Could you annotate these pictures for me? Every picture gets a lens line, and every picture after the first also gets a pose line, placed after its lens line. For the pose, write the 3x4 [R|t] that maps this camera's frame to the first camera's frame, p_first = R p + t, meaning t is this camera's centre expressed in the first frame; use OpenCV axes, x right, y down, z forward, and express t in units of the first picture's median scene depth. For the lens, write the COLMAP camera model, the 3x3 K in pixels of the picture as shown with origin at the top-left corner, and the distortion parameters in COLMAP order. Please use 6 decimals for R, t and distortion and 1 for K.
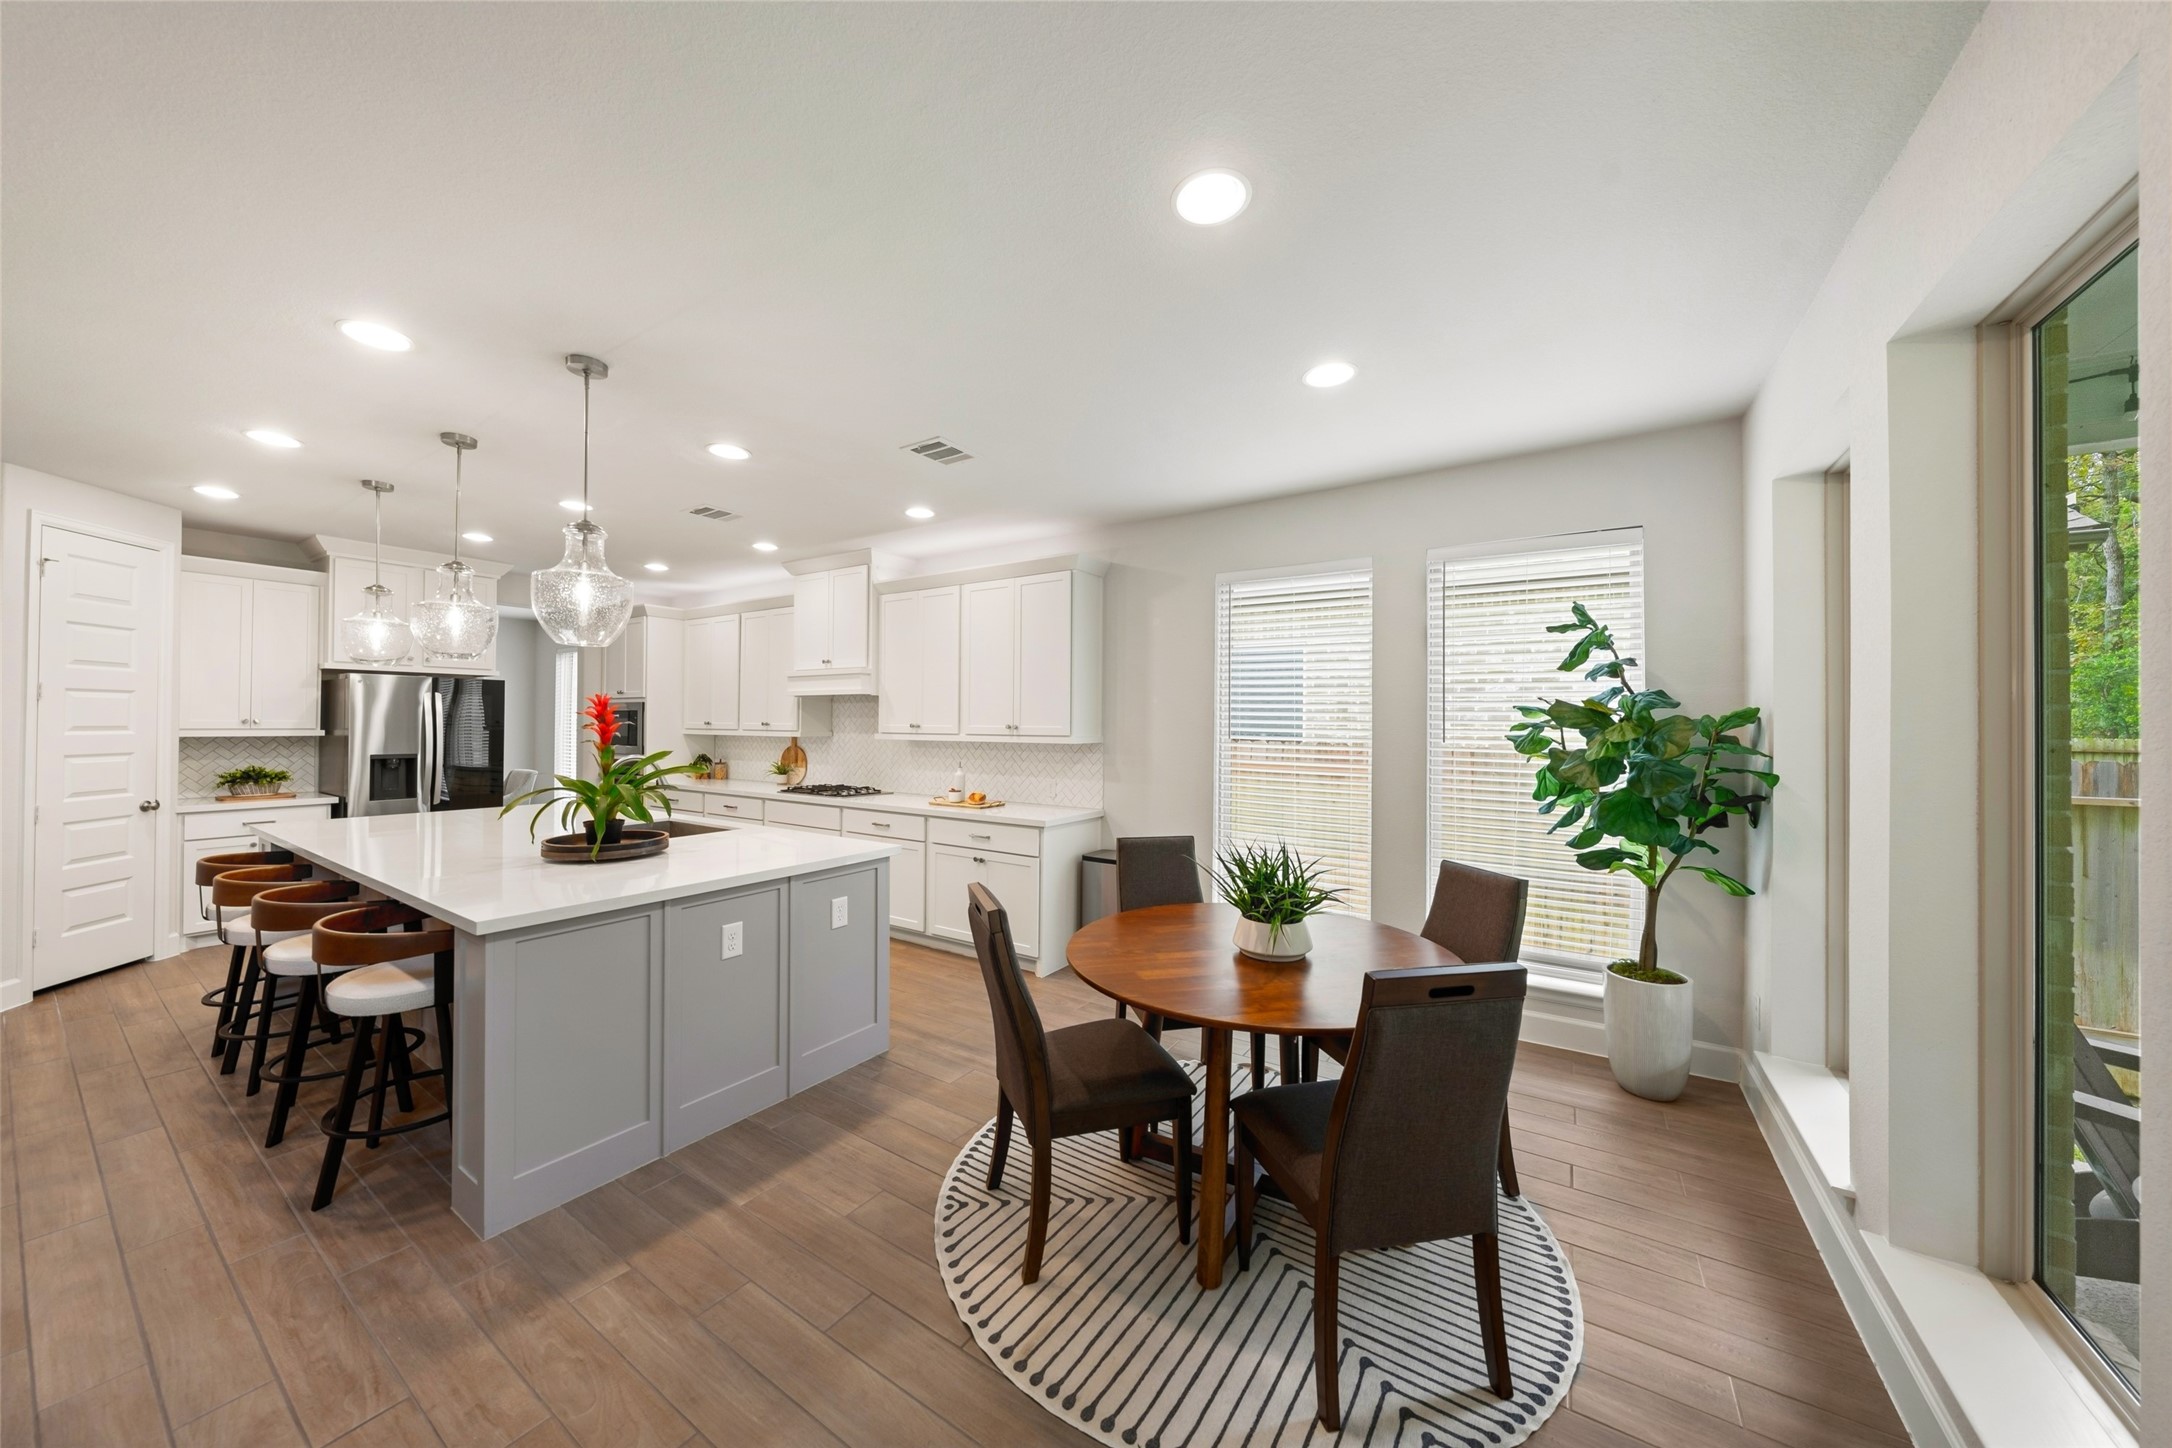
lens RADIAL K [[740.5, 0, 1081.0], [0, 740.5, 719.1], [0, 0, 1]] dist [-0.002879, -0.000118]
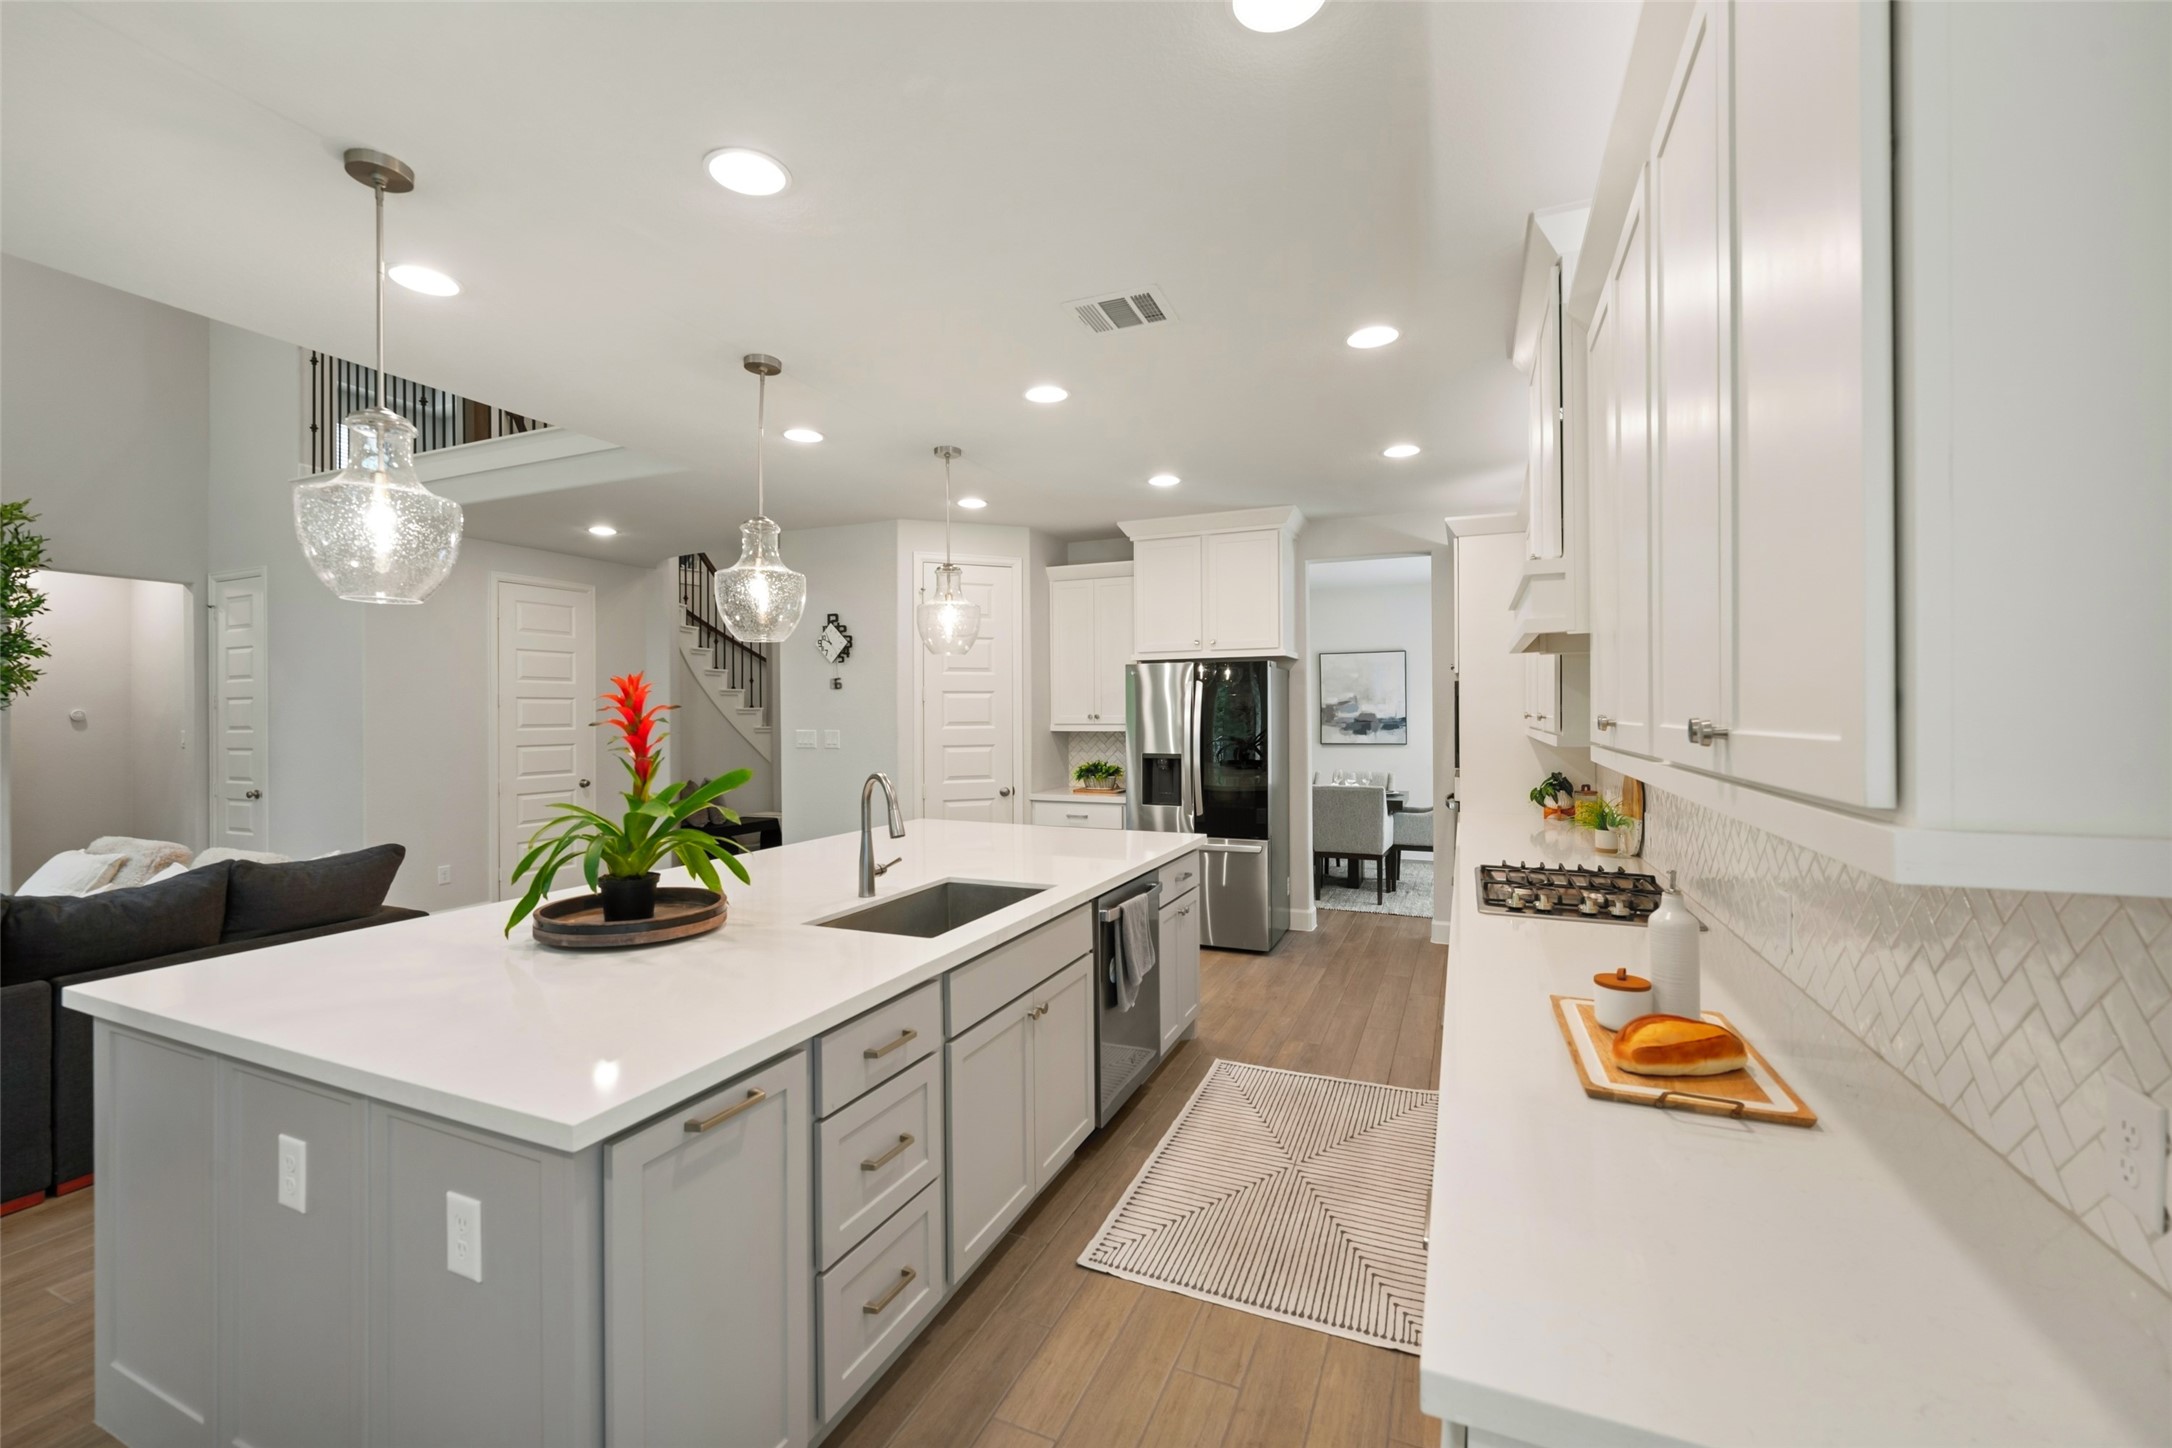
lens RADIAL K [[918.7, 0, 1073.3], [0, 918.7, 727.6], [0, 0, 1]] dist [0.000576, -0.000007]
pose [[0.179574, 0.009962, -0.983694, 0.128767], [0.006056, 0.999919, 0.011232, 0.003814], [0.983726, -0.007975, 0.179499, 0.744003]]
